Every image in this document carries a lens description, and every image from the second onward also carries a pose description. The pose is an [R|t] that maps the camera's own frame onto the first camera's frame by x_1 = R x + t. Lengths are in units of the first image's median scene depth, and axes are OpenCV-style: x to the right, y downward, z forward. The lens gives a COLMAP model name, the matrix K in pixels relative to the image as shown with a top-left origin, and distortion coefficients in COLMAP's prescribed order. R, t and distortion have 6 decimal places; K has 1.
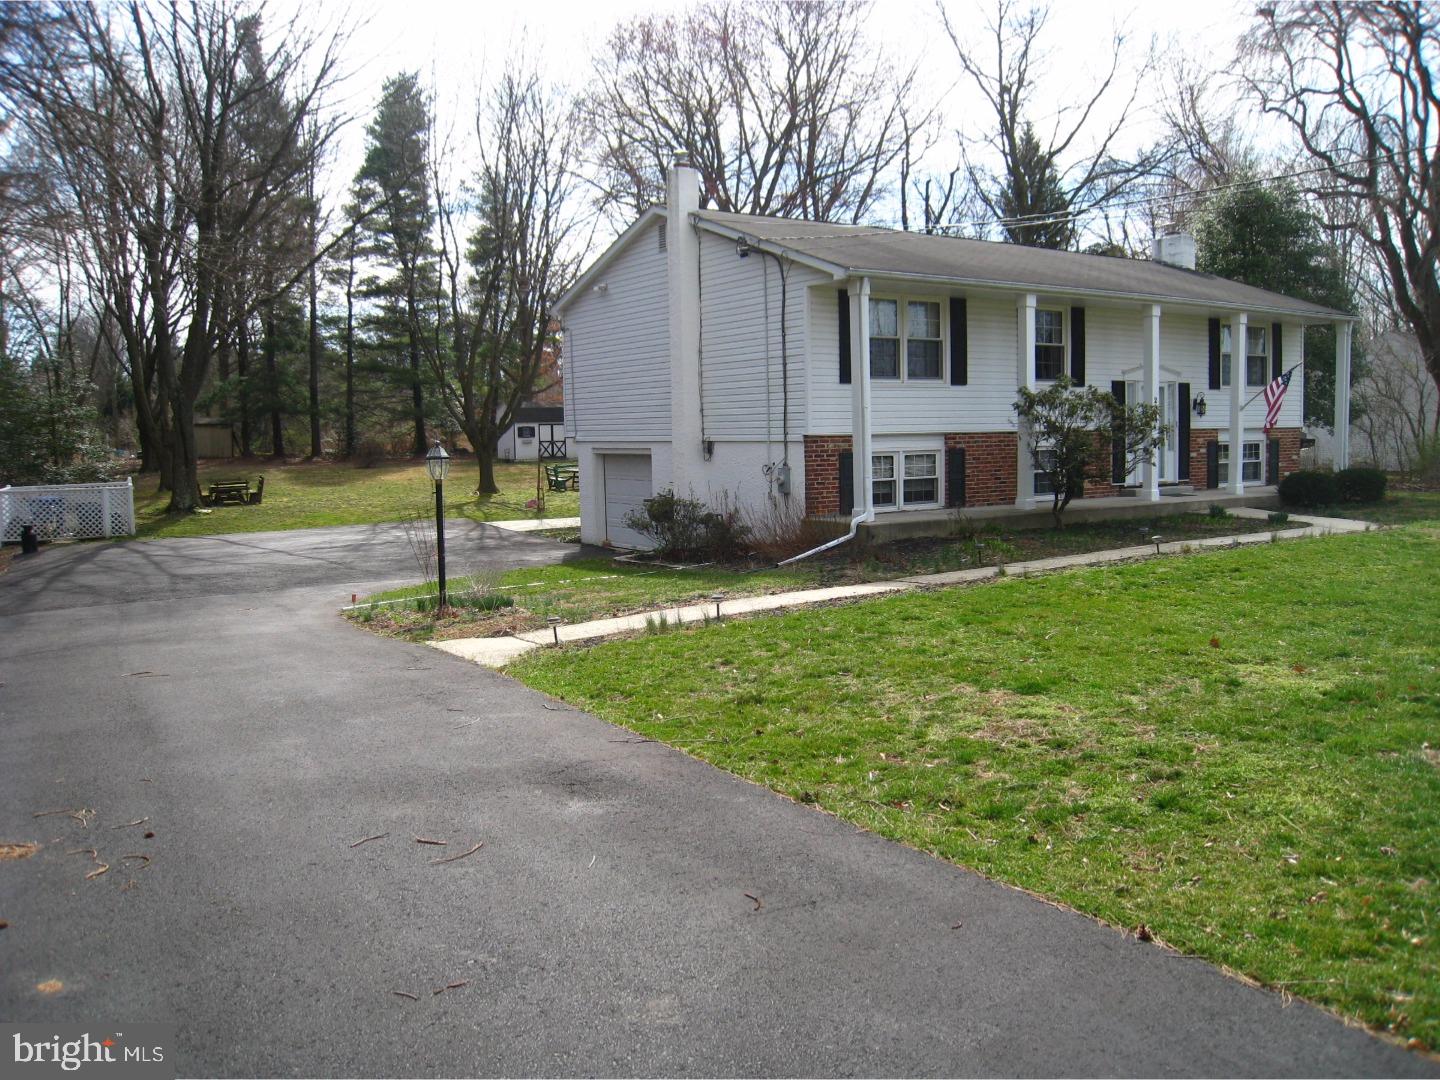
lens RADIAL K [[1171.9, 0, 723.4], [0, 1171.9, 540.0], [0, 0, 1]] dist [-0.144190, 0.056771]
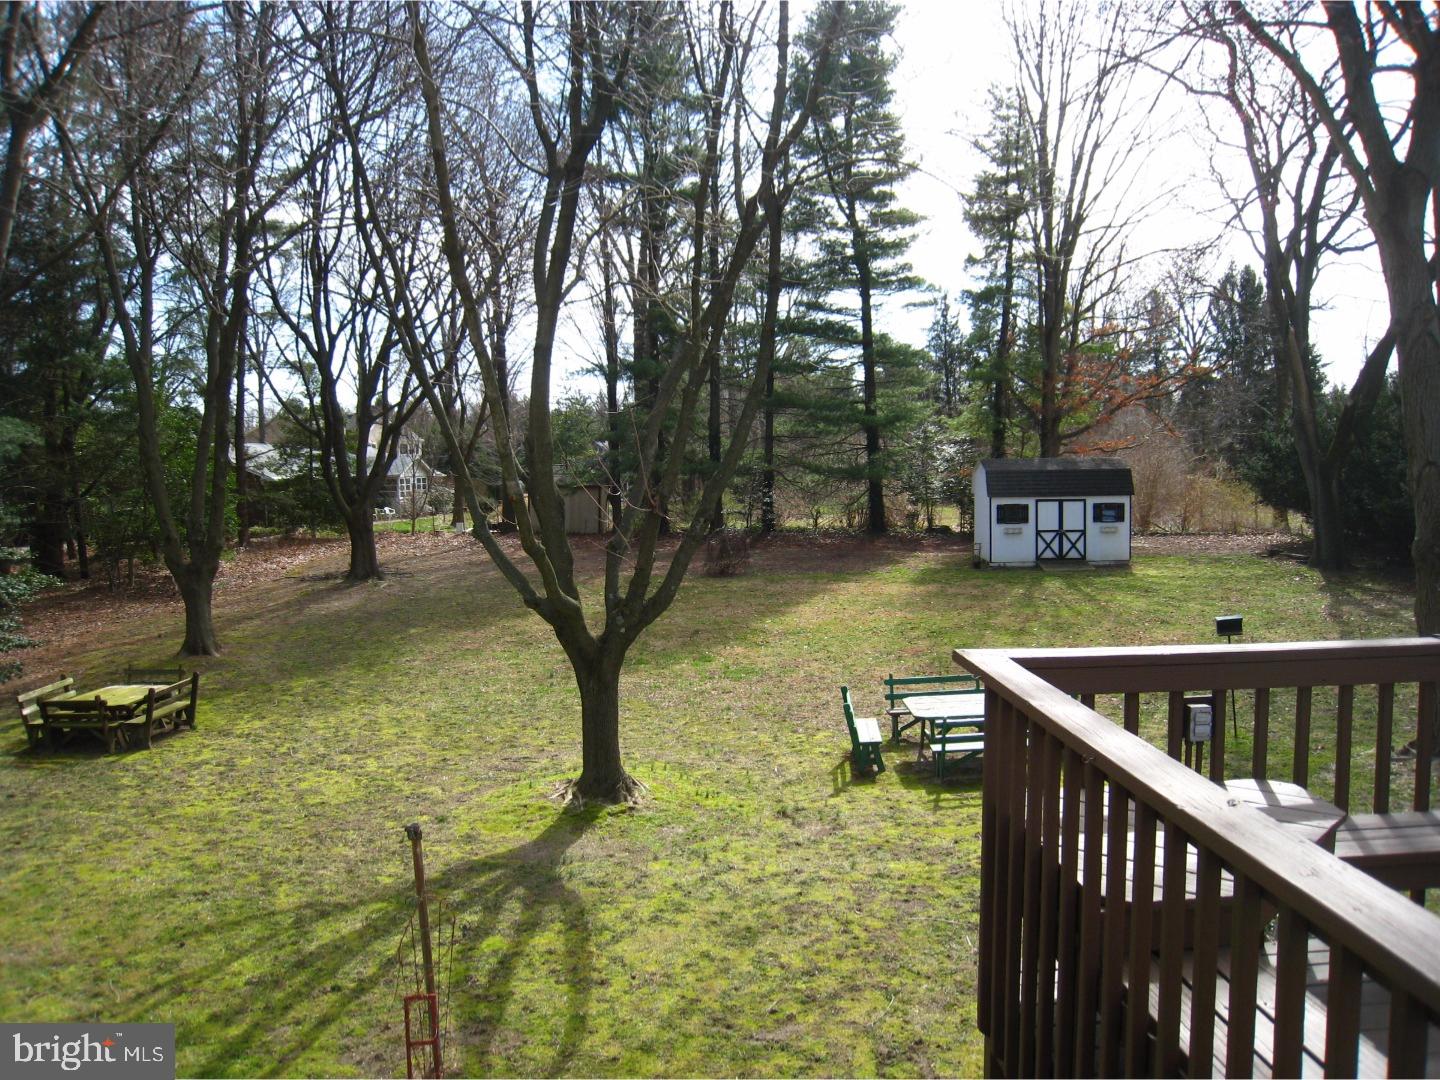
lens RADIAL K [[1171.9, 0, 719.8], [0, 1171.9, 544.0], [0, 0, 1]] dist [-0.144190, 0.056771]
pose [[0.864394, 0.029694, -0.501938, -0.011898], [-0.040968, 0.999095, -0.011446, -0.065456], [0.501144, 0.030457, 0.864828, 0.448848]]
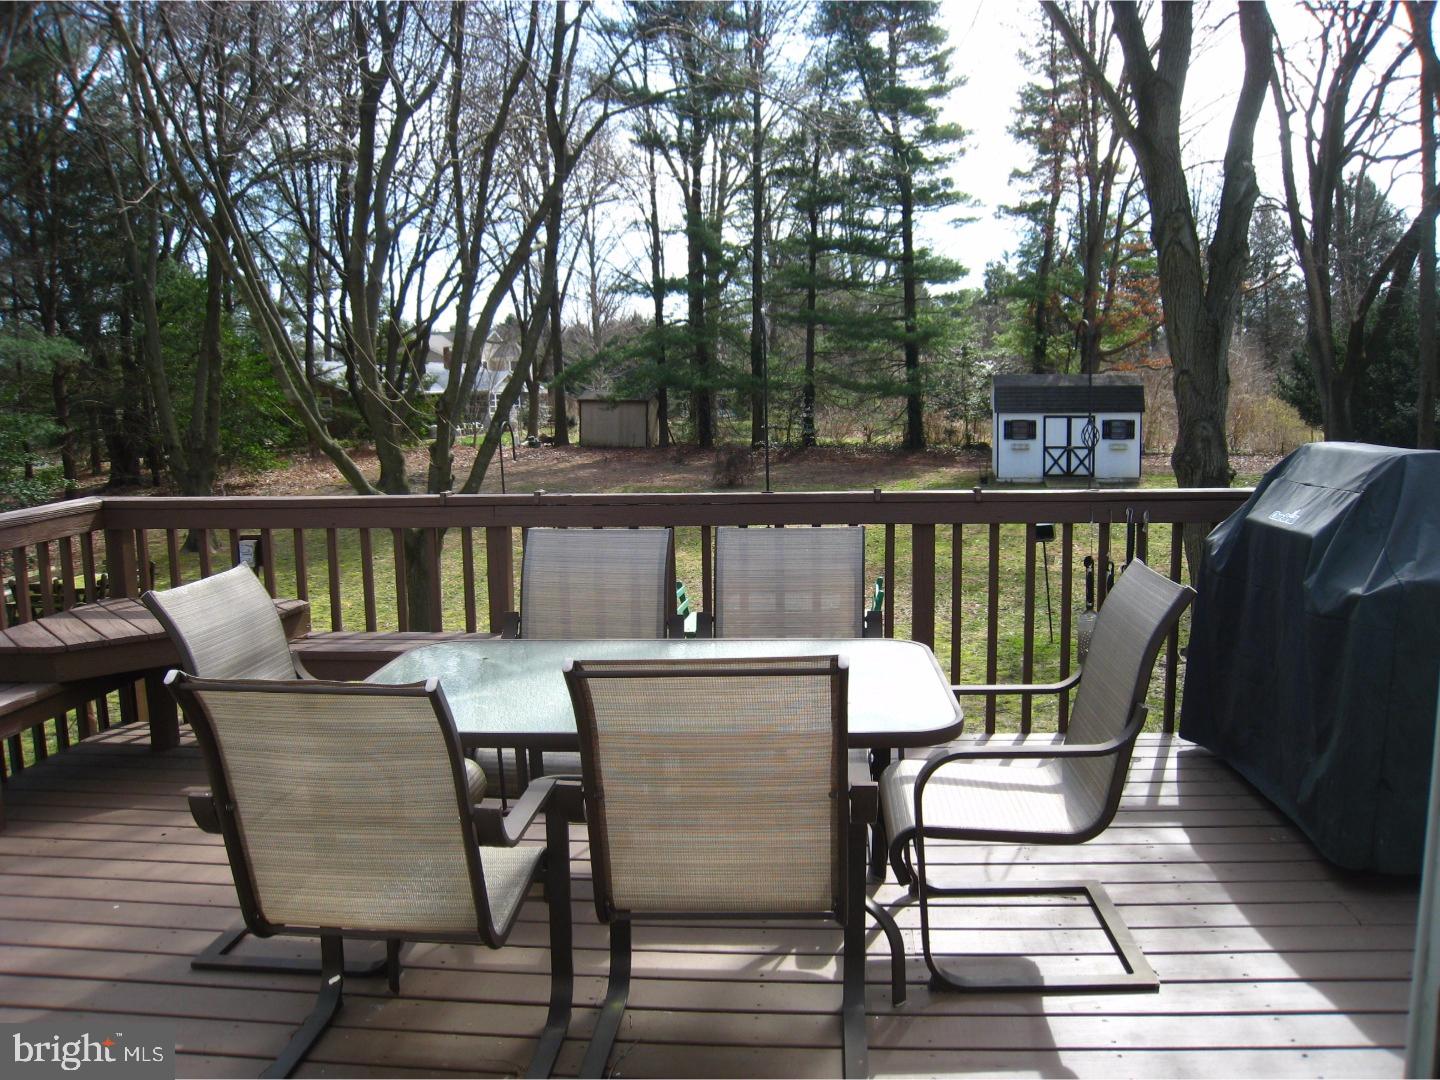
lens RADIAL K [[1171.9, 0, 723.3], [0, 1171.9, 536.3], [0, 0, 1]] dist [-0.144190, 0.056771]
pose [[0.799284, 0.074835, -0.596275, 0.050235], [-0.051240, 0.997090, 0.056453, -0.065216], [0.598765, -0.014569, 0.800793, 0.467454]]
